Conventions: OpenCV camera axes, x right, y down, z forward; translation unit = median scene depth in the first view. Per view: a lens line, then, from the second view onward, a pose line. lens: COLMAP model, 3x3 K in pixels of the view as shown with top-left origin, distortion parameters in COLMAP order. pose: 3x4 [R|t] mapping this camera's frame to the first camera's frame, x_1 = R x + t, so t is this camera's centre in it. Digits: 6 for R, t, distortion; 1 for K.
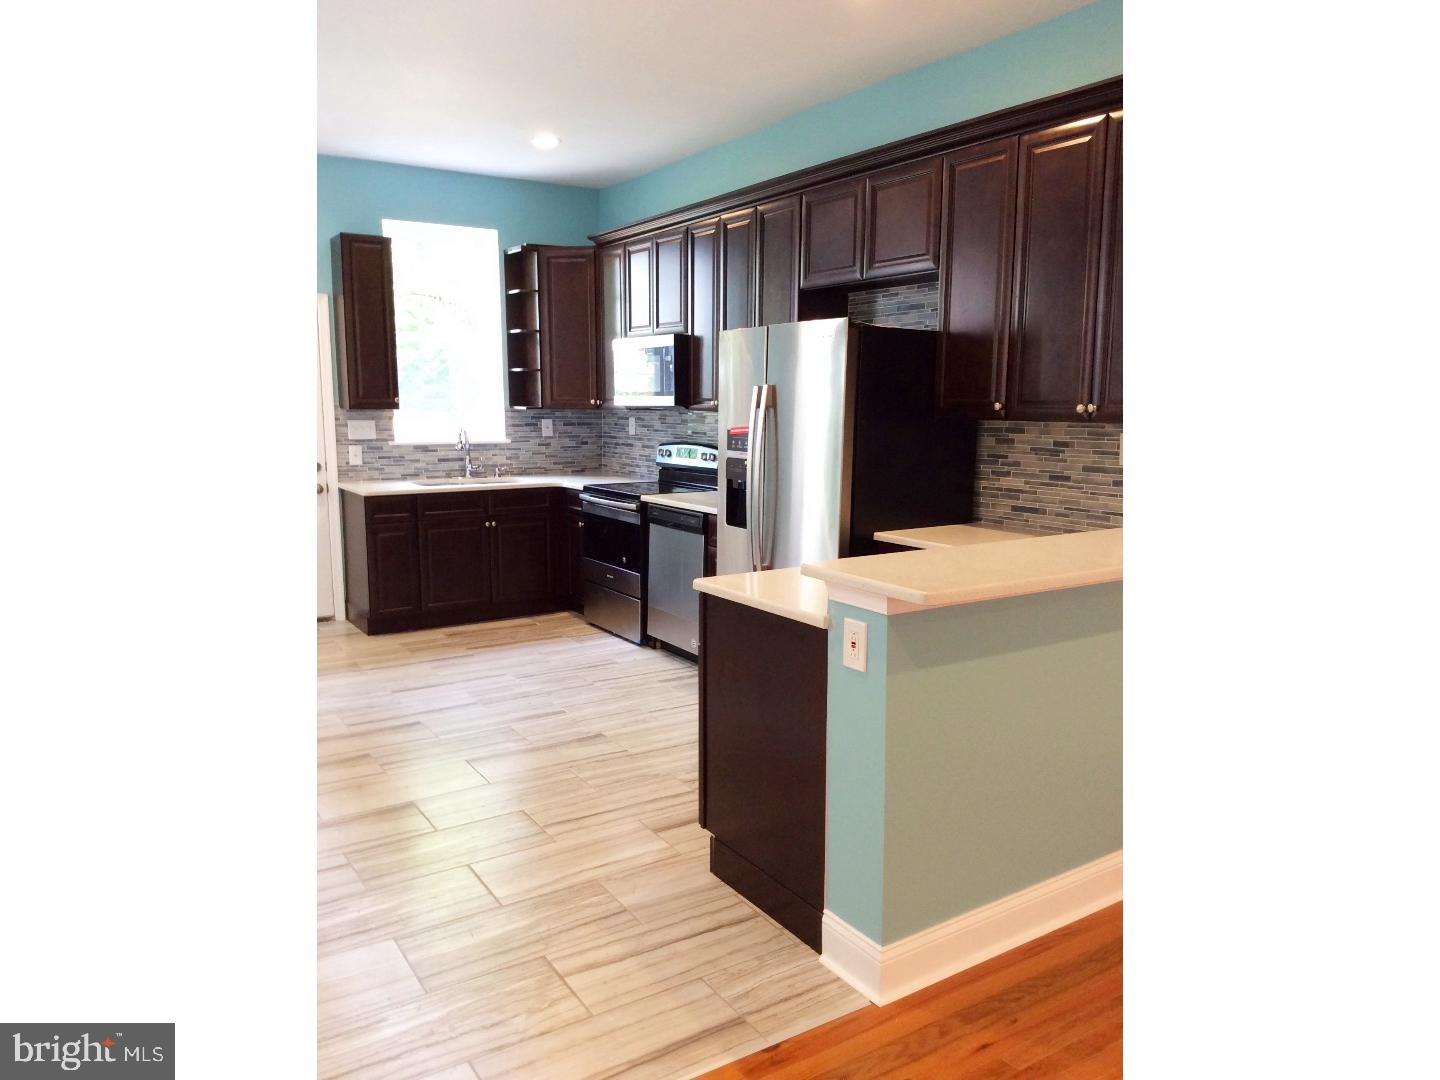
lens RADIAL K [[993.8, 0, 722.1], [0, 993.8, 539.9], [0, 0, 1]] dist [0.041256, -0.000020]
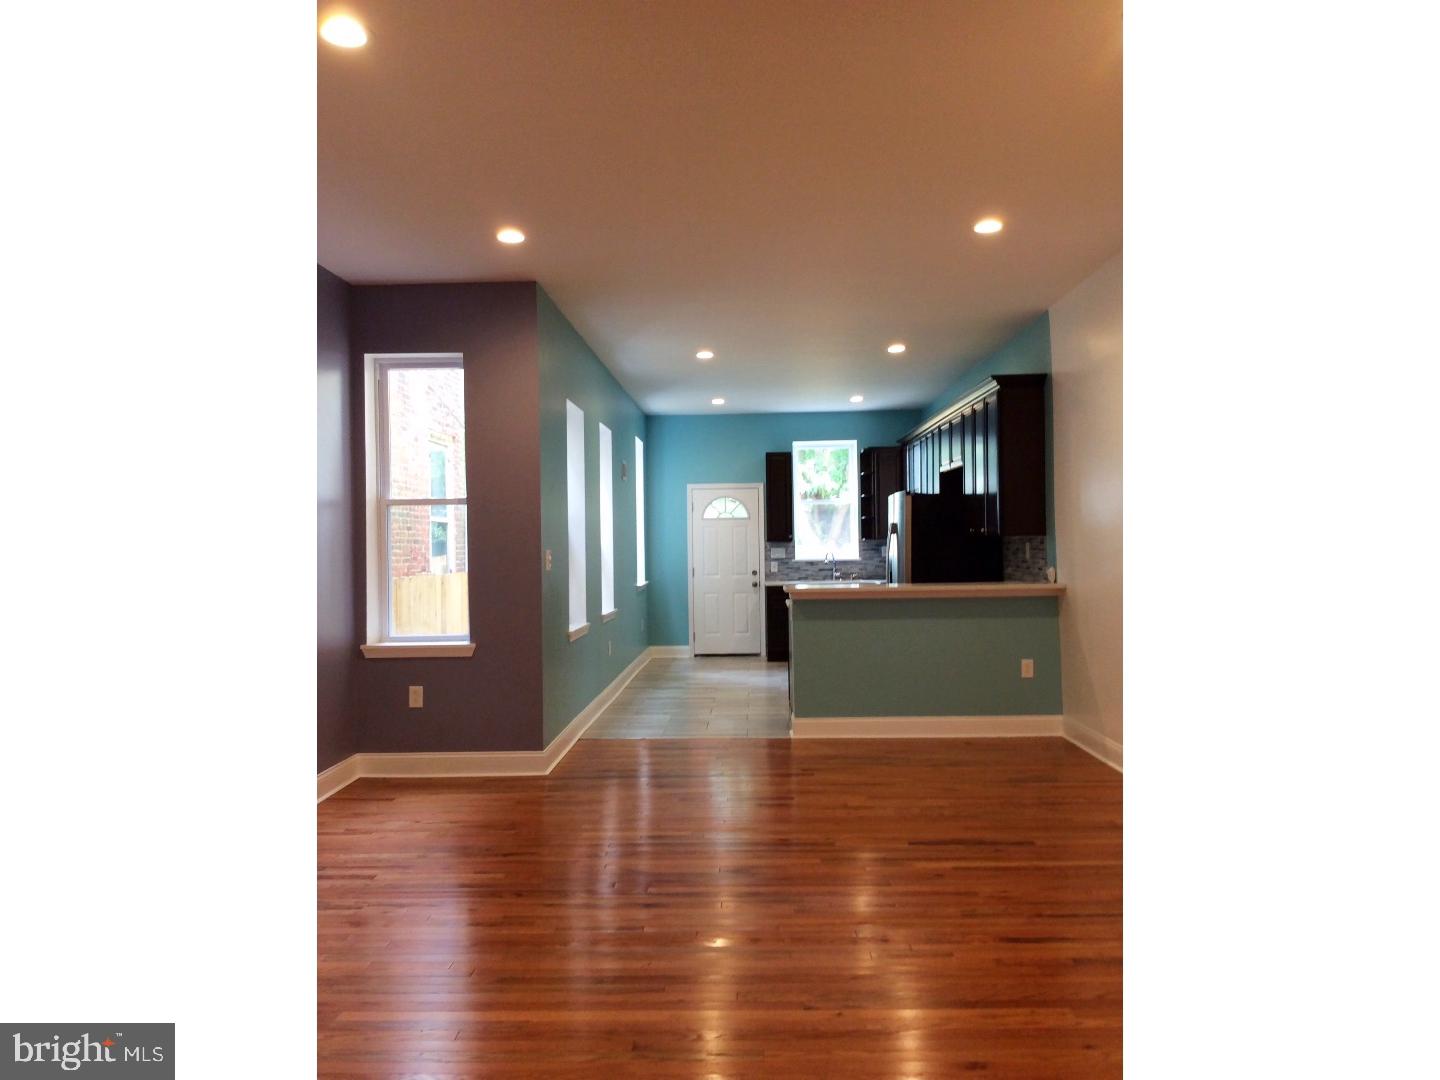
lens RADIAL K [[993.8, 0, 720.1], [0, 993.8, 532.1], [0, 0, 1]] dist [0.041256, -0.000020]
pose [[0.813414, -0.023346, -0.581217, 0.613082], [-0.062788, 0.989832, -0.127631, 0.091652], [0.578287, 0.140310, 0.803677, -0.539312]]
